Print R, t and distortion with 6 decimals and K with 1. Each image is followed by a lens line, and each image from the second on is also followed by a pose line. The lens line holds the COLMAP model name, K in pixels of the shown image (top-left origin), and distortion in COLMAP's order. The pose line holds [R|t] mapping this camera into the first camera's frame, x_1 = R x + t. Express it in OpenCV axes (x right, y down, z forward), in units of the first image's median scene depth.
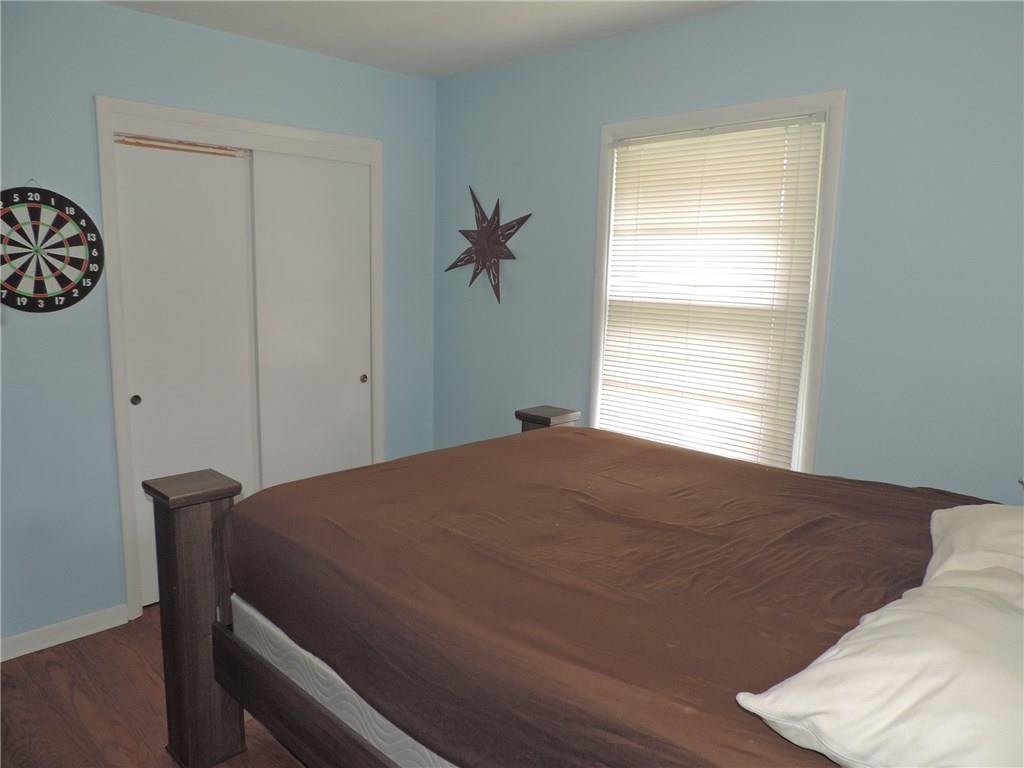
lens RADIAL K [[730.3, 0, 511.9], [0, 730.3, 384.4], [0, 0, 1]] dist [-0.023737, 0.014389]
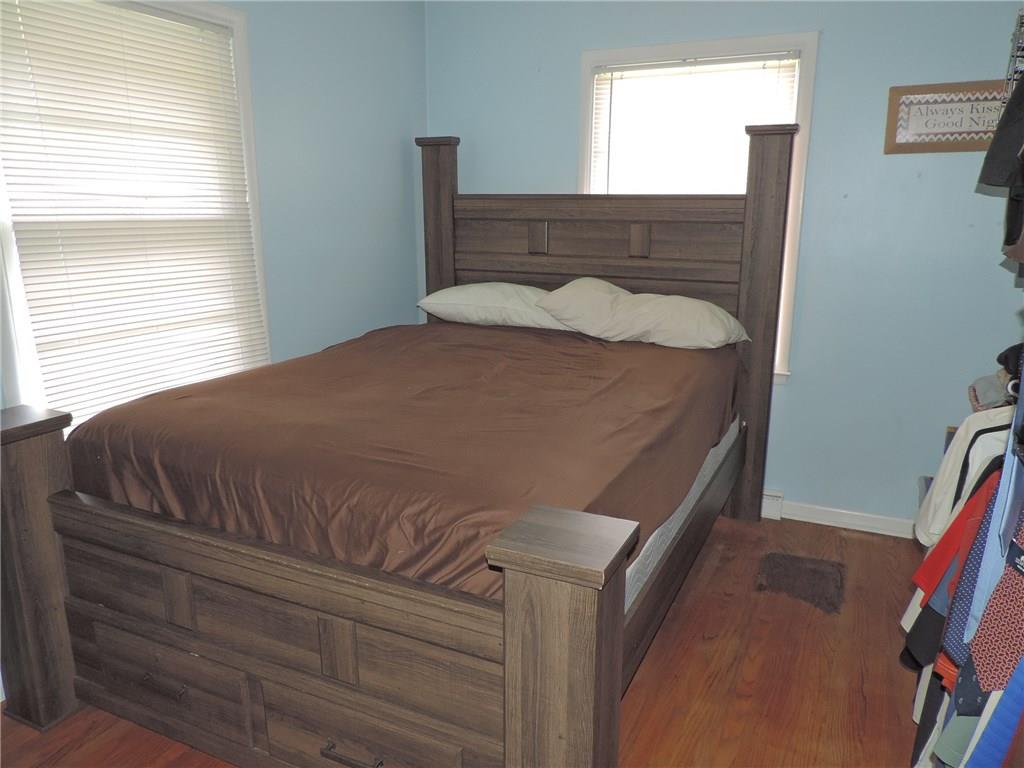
lens RADIAL K [[730.3, 0, 513.6], [0, 730.3, 386.7], [0, 0, 1]] dist [-0.023737, 0.014389]
pose [[-0.315060, -0.248262, 0.916026, -0.717390], [0.138767, 0.942758, 0.303235, -0.127216], [-0.938872, 0.222651, -0.262574, 0.895227]]
